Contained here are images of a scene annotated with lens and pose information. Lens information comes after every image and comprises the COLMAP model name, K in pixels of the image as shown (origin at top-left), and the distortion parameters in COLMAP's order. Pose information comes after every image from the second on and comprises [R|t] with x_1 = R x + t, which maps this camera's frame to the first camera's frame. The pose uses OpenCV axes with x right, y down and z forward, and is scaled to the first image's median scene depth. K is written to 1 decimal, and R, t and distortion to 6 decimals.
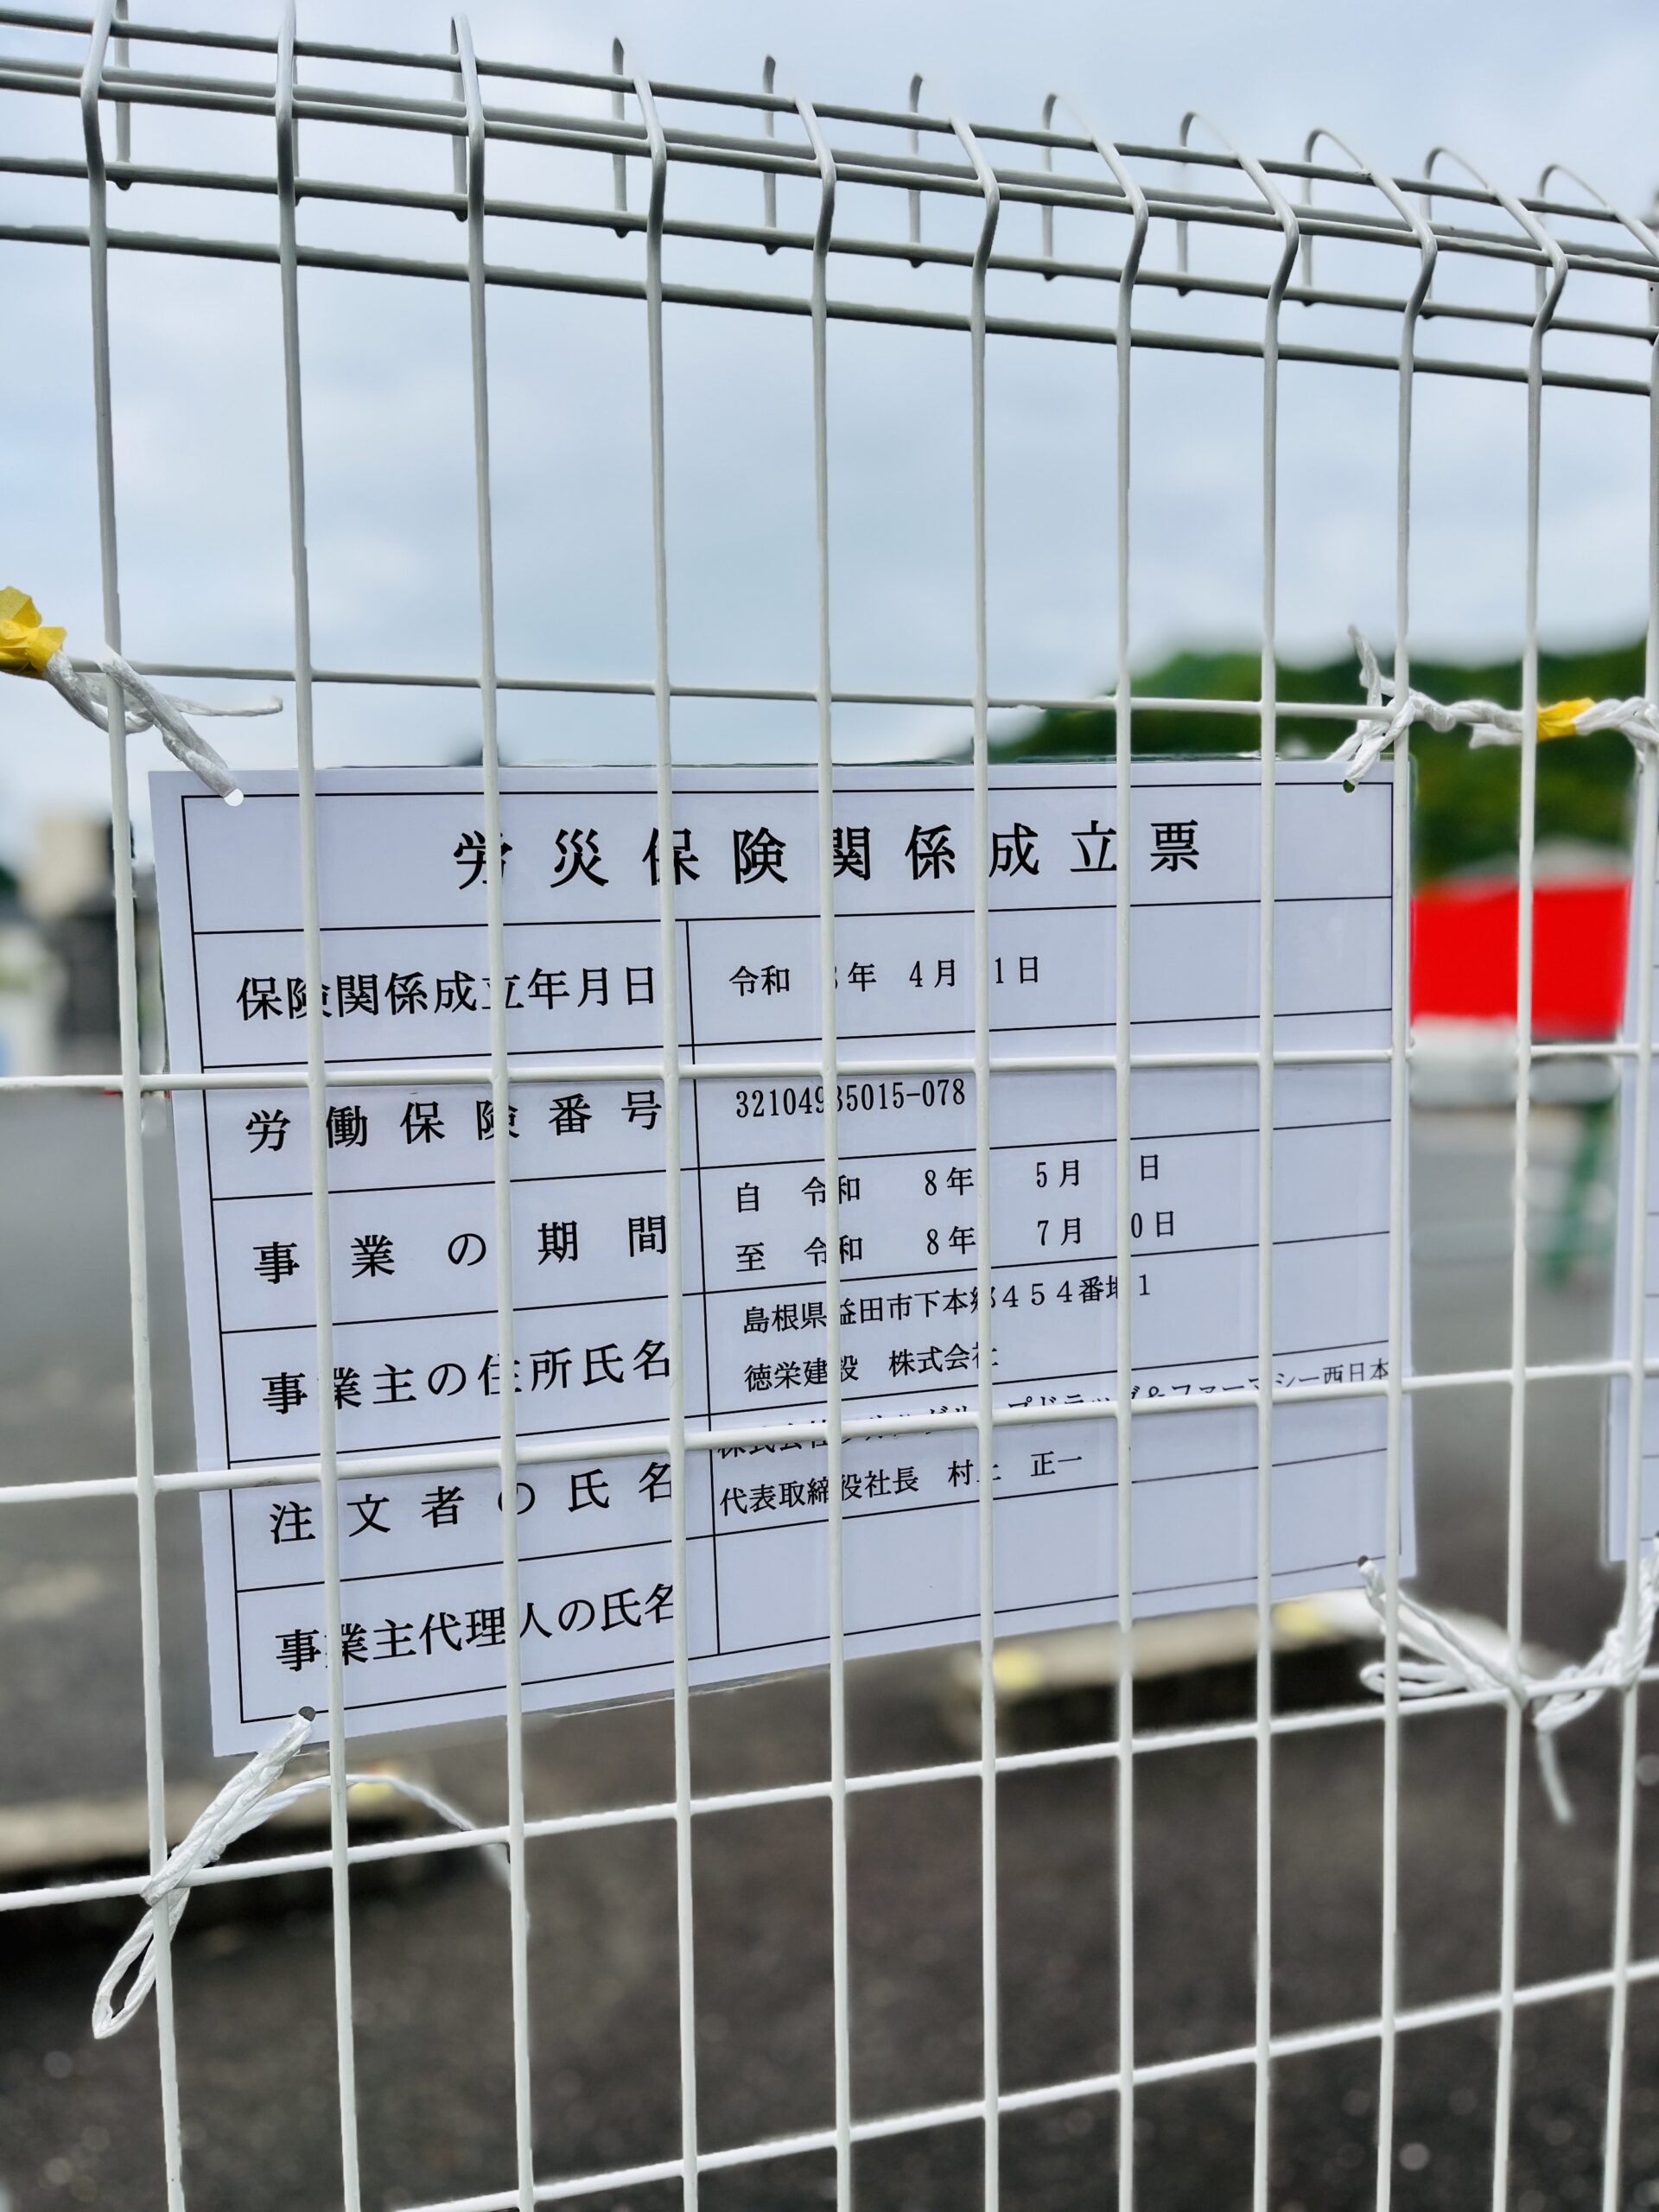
lens RADIAL K [[1694.5, 0, 832.0], [0, 1694.5, 1106.4], [0, 0, 1]] dist [0.005290, -0.399710]
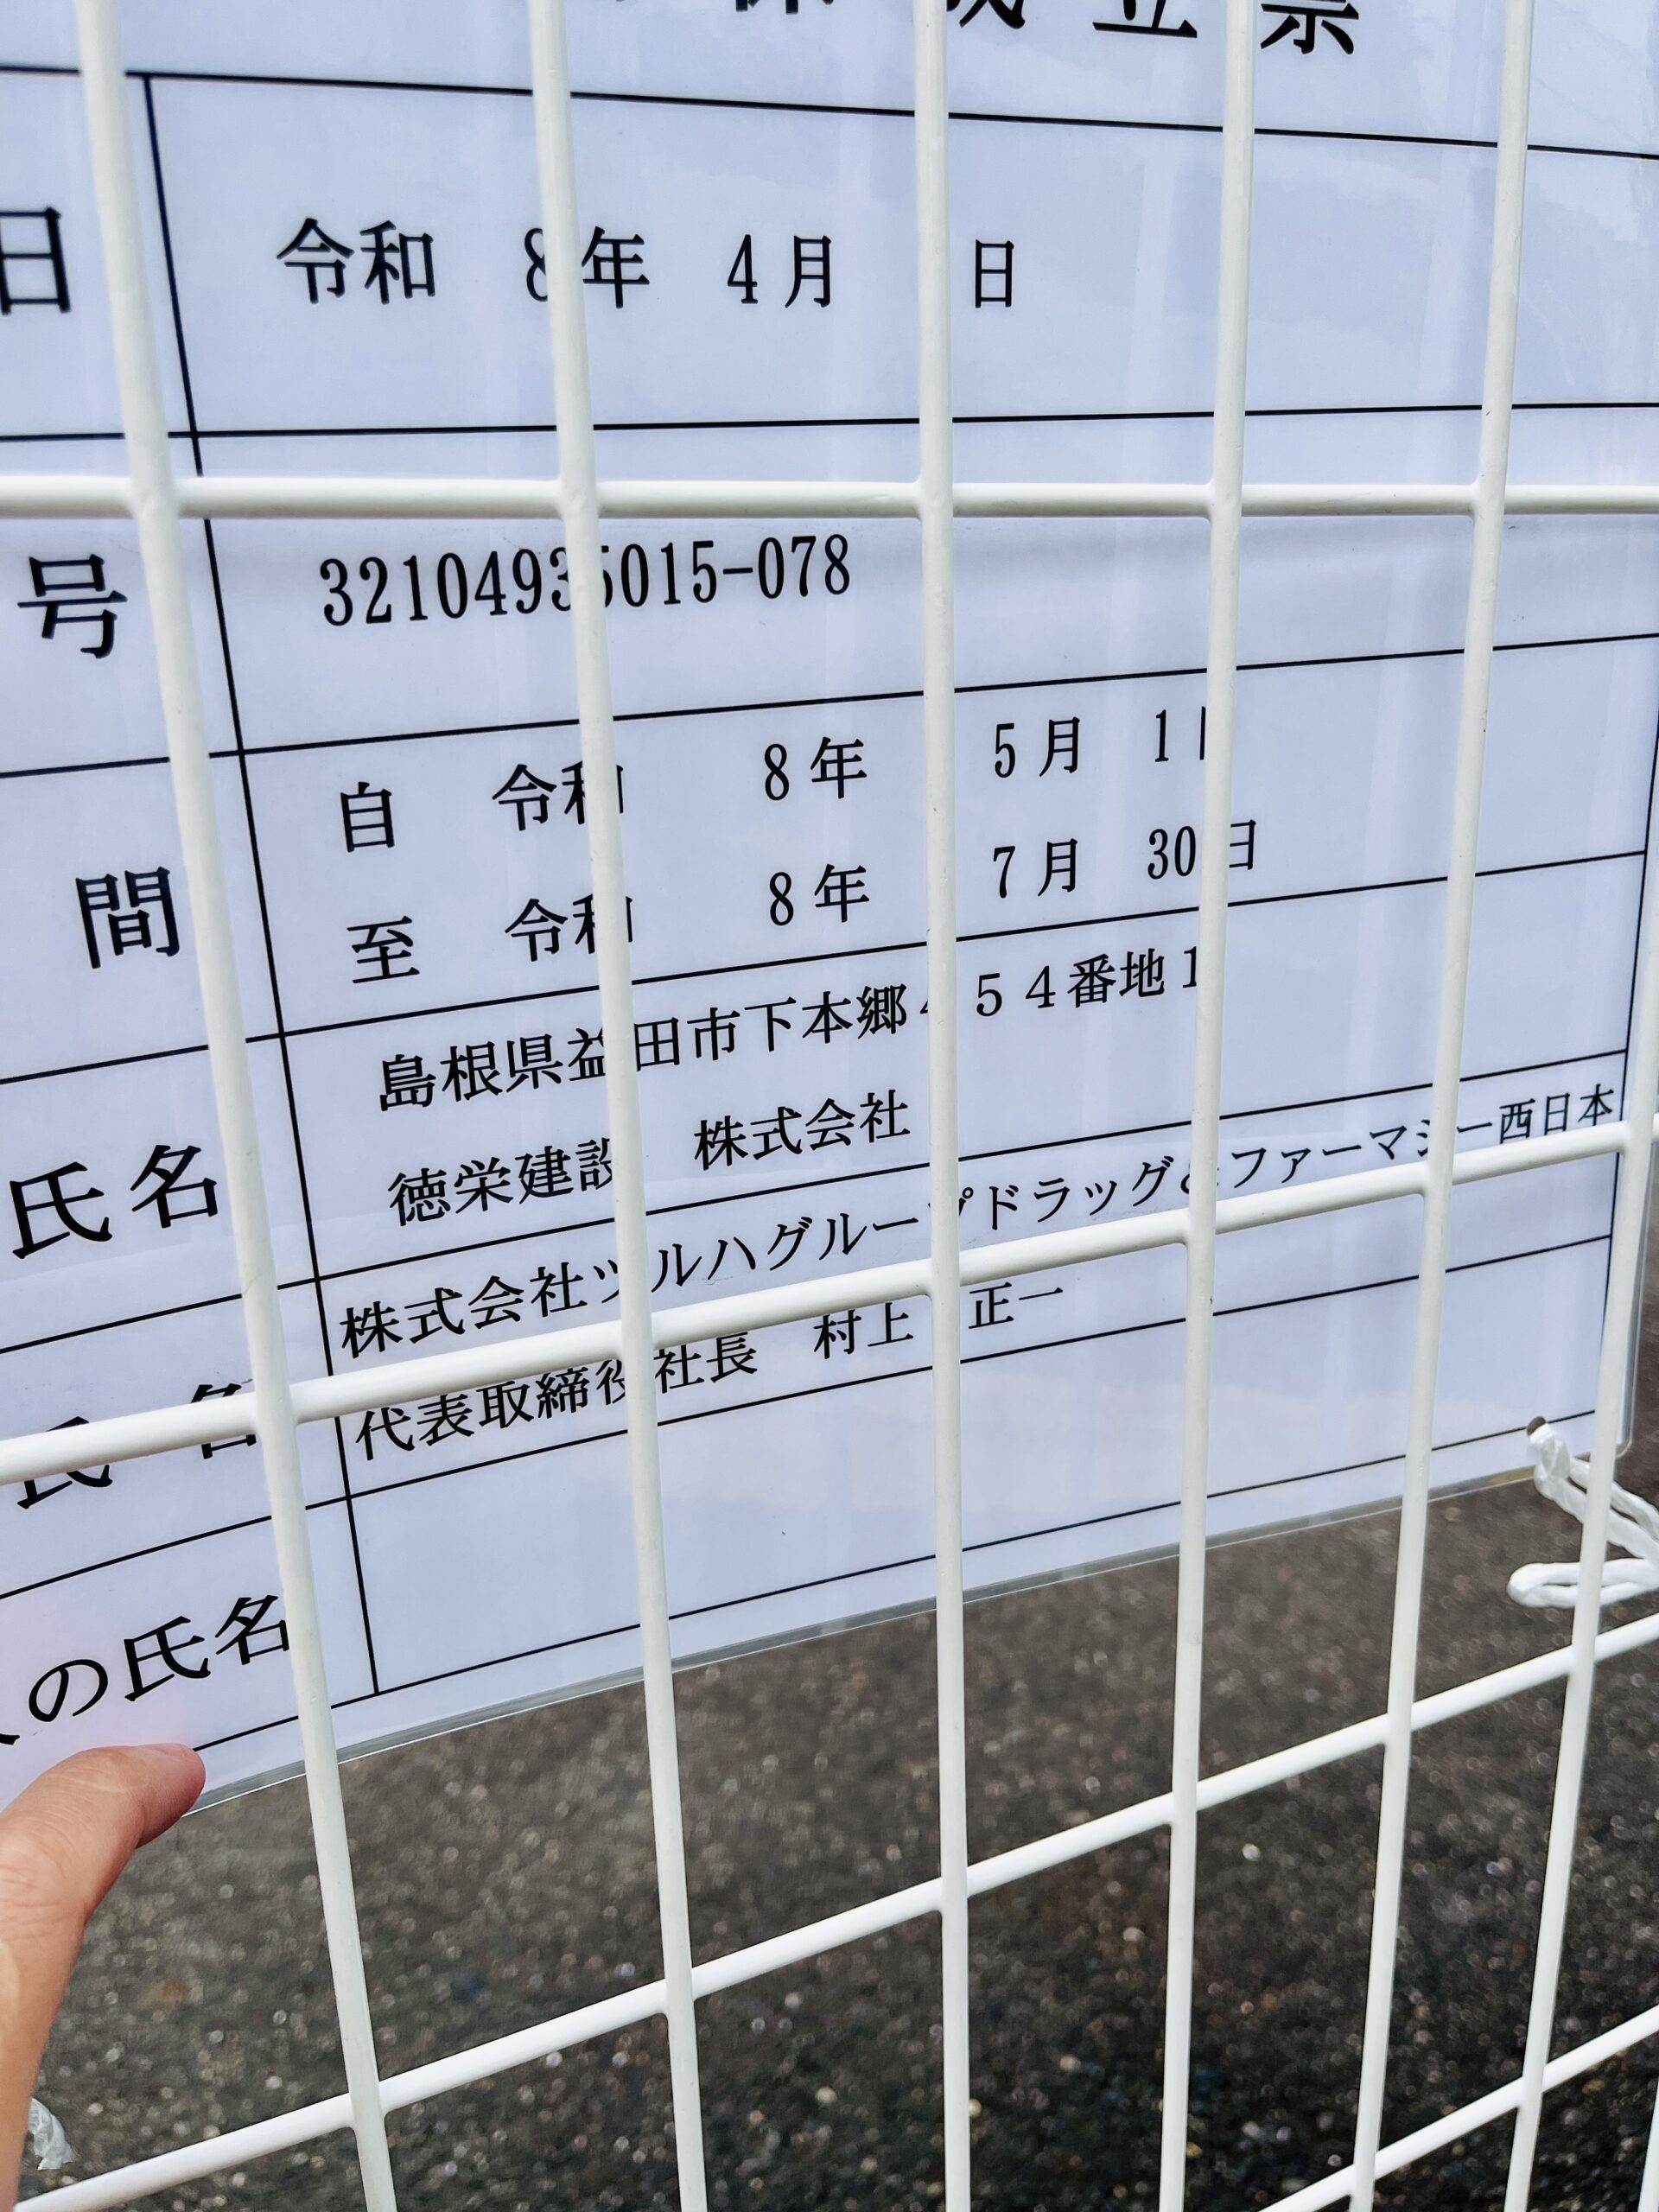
lens RADIAL K [[1634.7, 0, 833.3], [0, 1634.7, 1111.1], [0, 0, 1]] dist [0.028423, -0.067785]
pose [[0.941483, -0.098438, 0.322365, -0.080390], [-0.014818, 0.943390, 0.331353, -0.016150], [-0.336734, -0.316740, 0.886727, 0.565176]]
